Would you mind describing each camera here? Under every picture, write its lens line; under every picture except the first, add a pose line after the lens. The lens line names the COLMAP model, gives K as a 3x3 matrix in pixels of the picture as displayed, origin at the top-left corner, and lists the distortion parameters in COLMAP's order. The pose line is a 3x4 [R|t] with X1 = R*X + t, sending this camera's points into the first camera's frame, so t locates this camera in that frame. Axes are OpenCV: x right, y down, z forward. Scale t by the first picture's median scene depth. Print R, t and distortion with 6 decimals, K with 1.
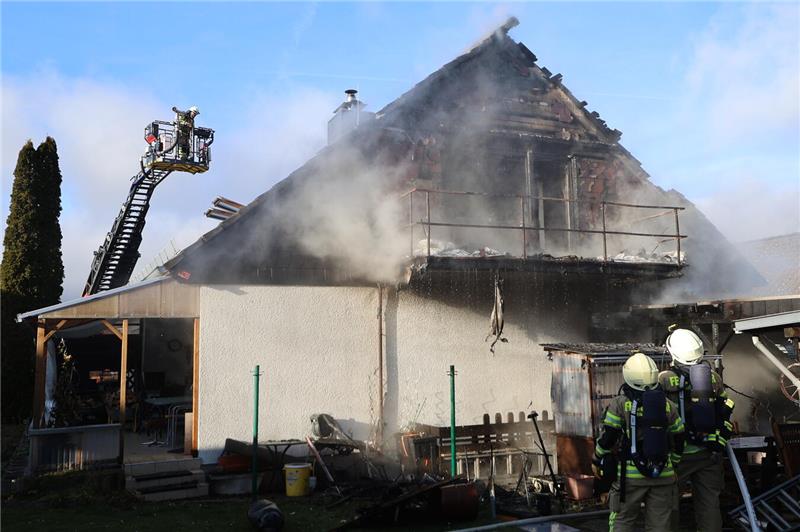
lens RADIAL K [[799.2, 0, 401.7], [0, 799.2, 257.8], [0, 0, 1]] dist [0.011817, 0.017669]
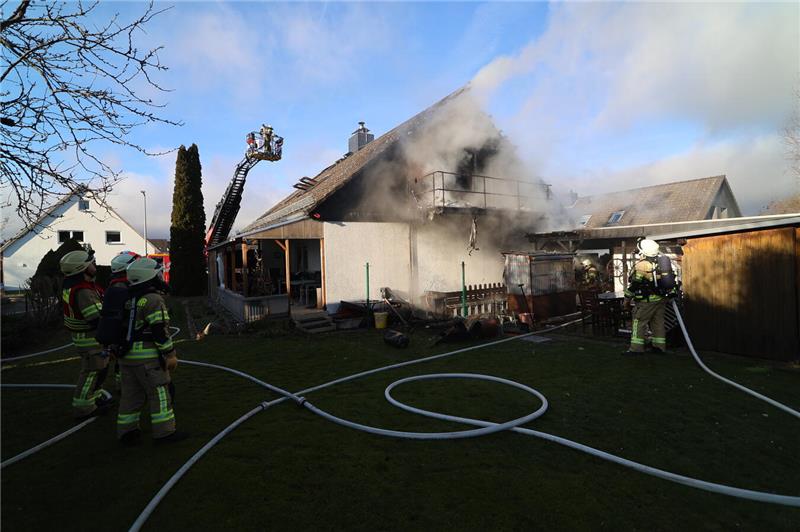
lens RADIAL K [[384.0, 0, 400.0], [0, 384.0, 266.0], [0, 0, 1]] dist [-0.002942, 0.000006]
pose [[0.990535, -0.013197, 0.136628, -0.198924], [-0.005168, 0.991076, 0.133197, 0.017317], [-0.137166, -0.132643, 0.981627, 0.074788]]
